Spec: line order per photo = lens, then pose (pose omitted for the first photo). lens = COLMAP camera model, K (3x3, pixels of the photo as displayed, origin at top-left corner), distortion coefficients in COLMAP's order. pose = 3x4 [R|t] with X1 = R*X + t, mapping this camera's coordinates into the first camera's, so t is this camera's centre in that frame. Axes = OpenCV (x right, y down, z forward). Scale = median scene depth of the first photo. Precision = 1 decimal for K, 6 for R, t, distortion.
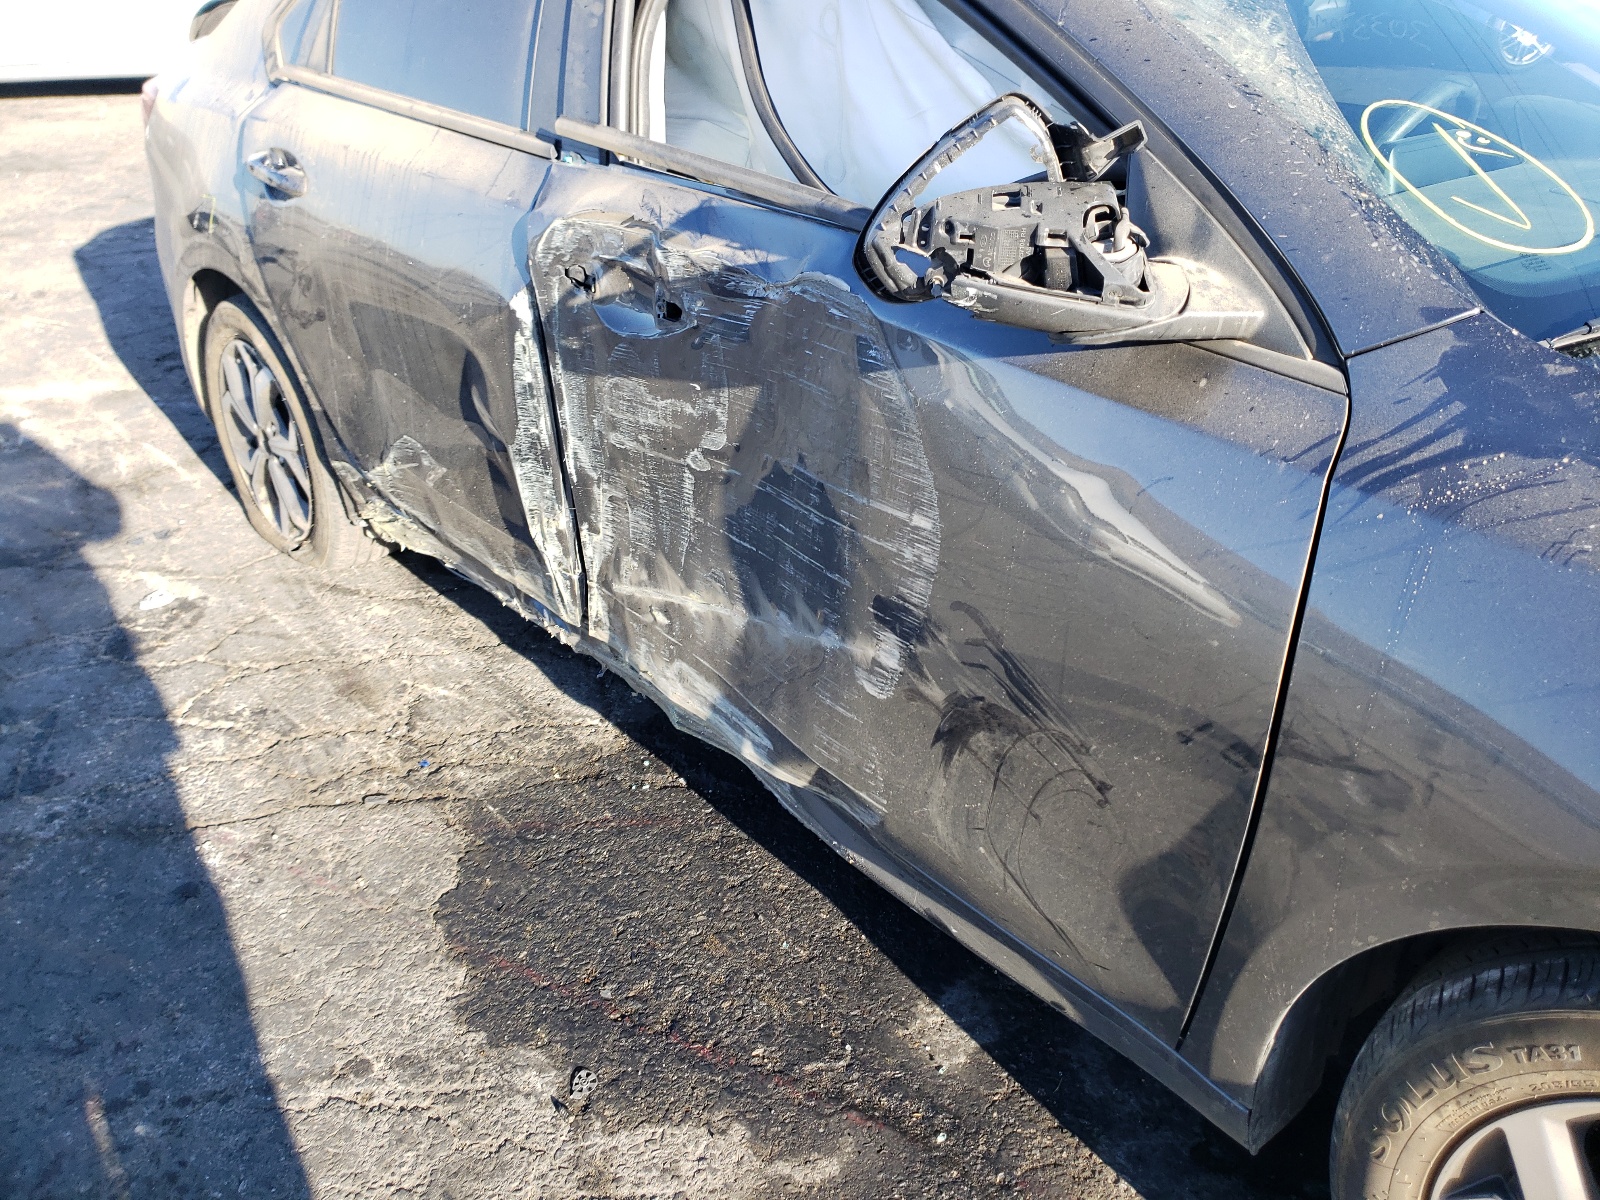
lens RADIAL K [[1422.6, 0, 836.7], [0, 1422.6, 599.0], [0, 0, 1]] dist [0.093570, -0.122538]
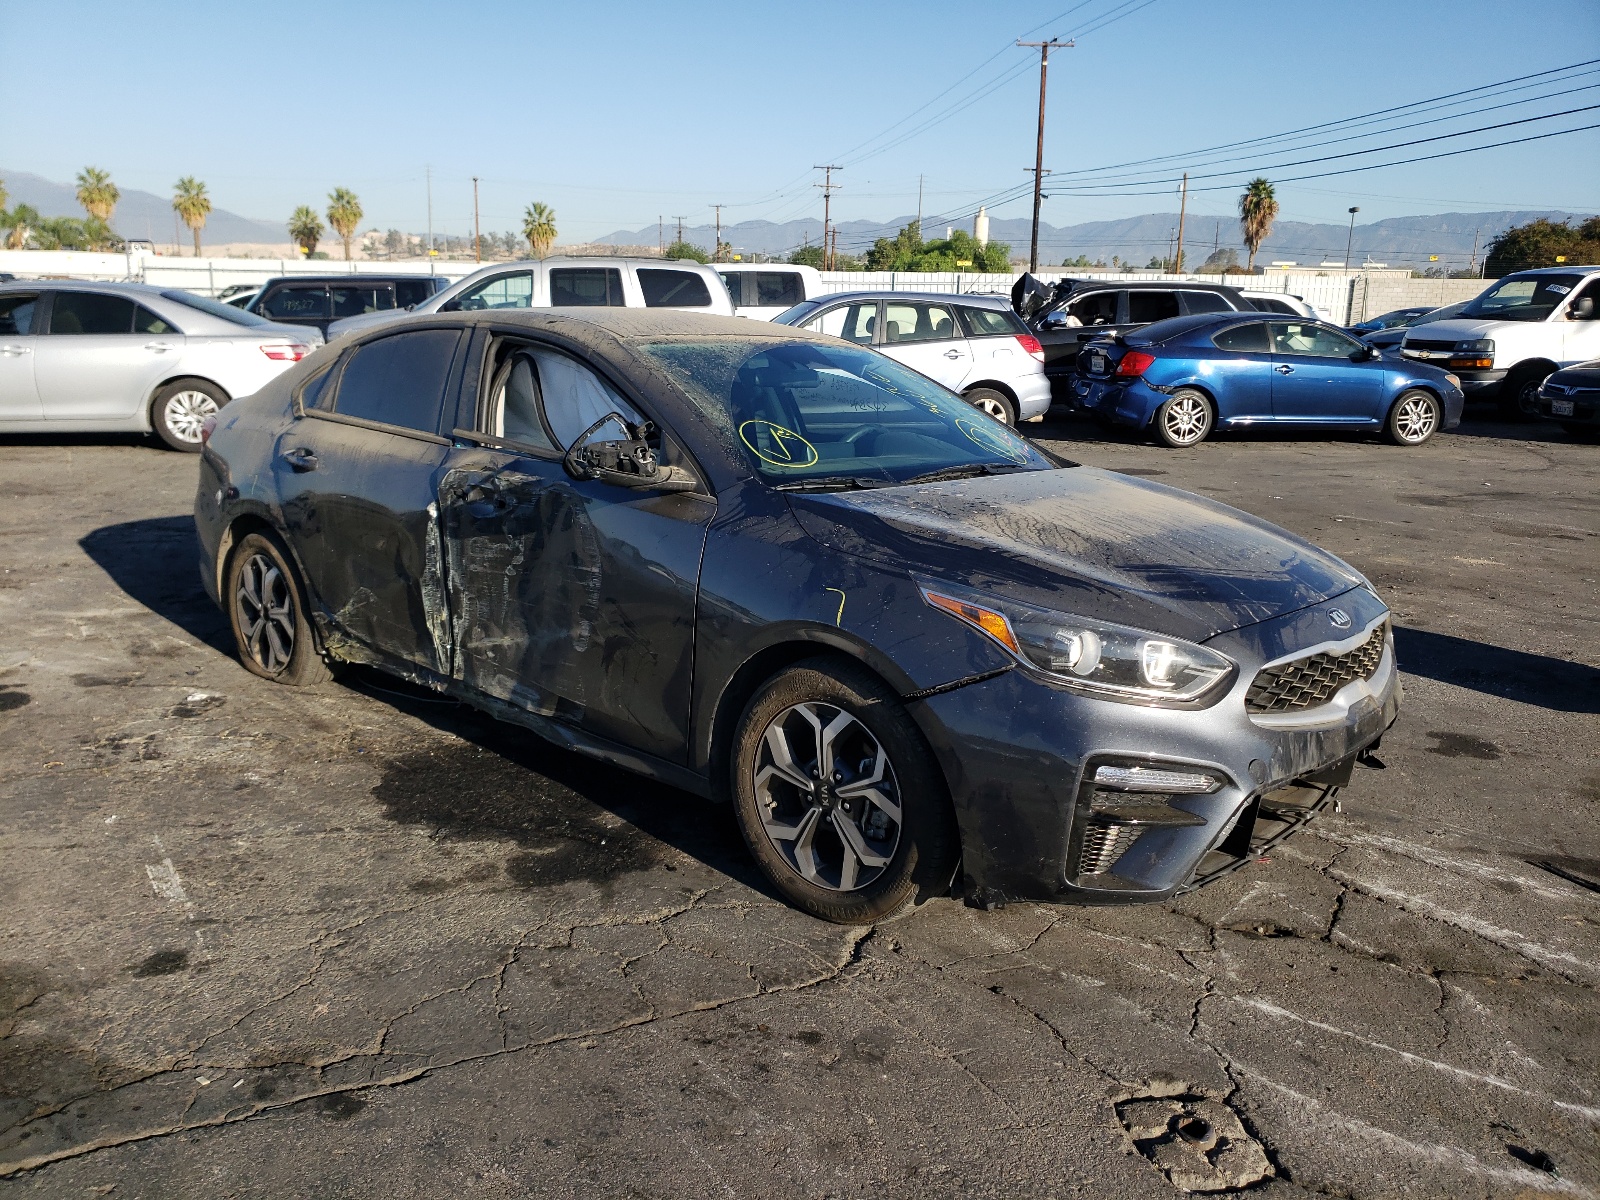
lens RADIAL K [[1422.6, 0, 836.7], [0, 1422.6, 599.0], [0, 0, 1]] dist [0.093570, -0.122538]
pose [[0.995569, 0.011204, 0.093365, 0.183395], [0.012401, 0.968560, -0.248470, 0.458557], [-0.093213, 0.248527, 0.964130, -1.079467]]
